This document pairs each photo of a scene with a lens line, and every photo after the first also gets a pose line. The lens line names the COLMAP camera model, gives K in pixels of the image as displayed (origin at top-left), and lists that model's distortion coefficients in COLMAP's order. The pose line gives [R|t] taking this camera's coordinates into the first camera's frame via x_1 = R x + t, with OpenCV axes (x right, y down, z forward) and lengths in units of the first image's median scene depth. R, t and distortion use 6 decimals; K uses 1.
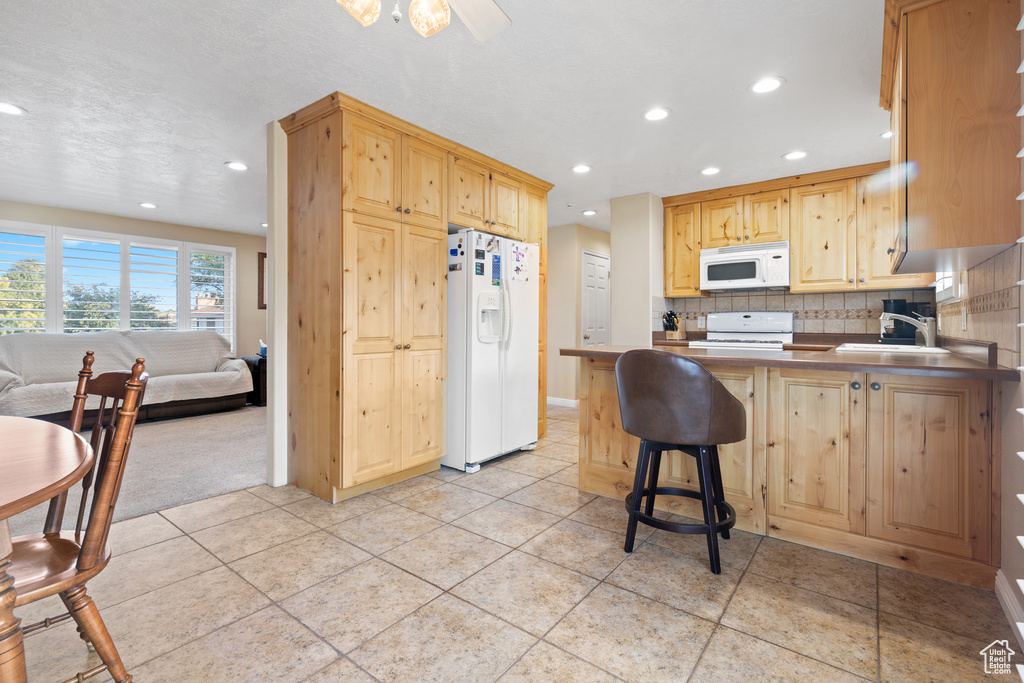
lens RADIAL K [[464.4, 0, 513.3], [0, 464.4, 328.5], [0, 0, 1]] dist [0.010776, -0.003249]
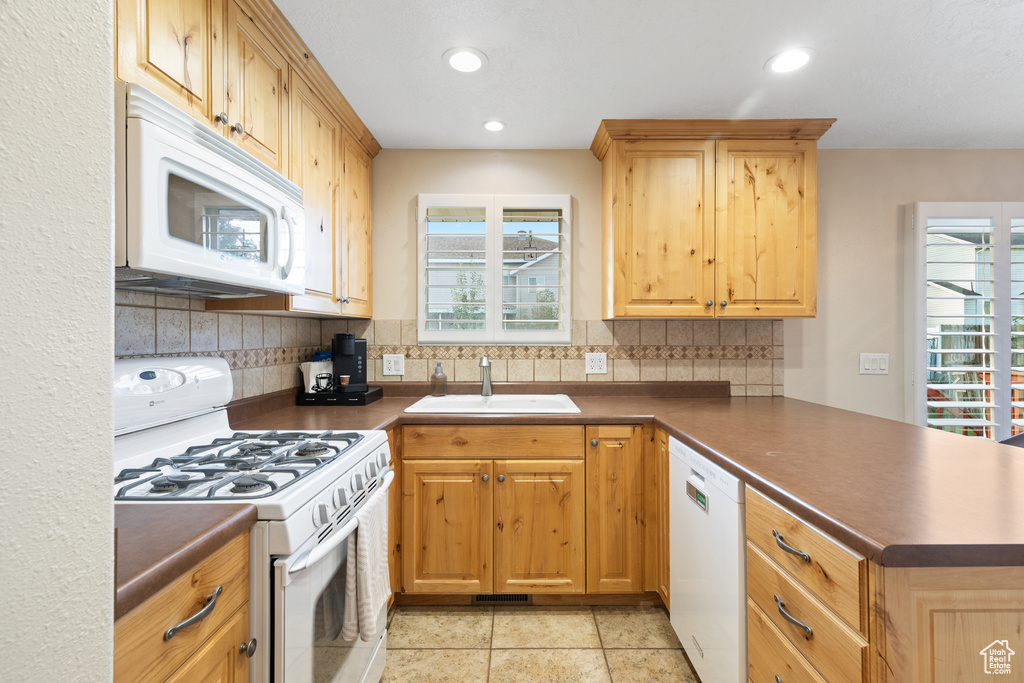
lens RADIAL K [[464.4, 0, 518.6], [0, 464.4, 334.9], [0, 0, 1]] dist [0.010776, -0.003249]
pose [[-0.609029, -0.001253, 0.793147, 0.133336], [0.006207, 0.999961, 0.006346, -0.057582], [-0.793123, 0.008788, -0.608997, 1.106795]]
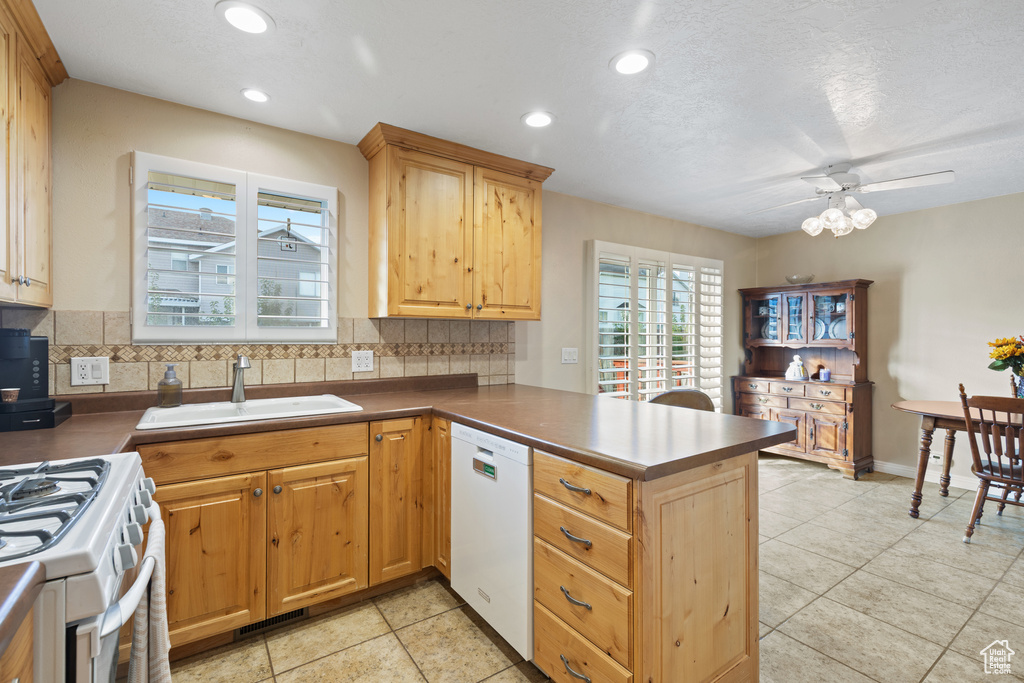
lens RADIAL K [[464.4, 0, 512.3], [0, 464.4, 336.6], [0, 0, 1]] dist [0.010776, -0.003249]
pose [[-0.951930, -0.008861, 0.306188, 0.184848], [-0.004818, 0.999891, 0.013956, -0.057635], [-0.306278, 0.011810, -0.951869, 1.183367]]
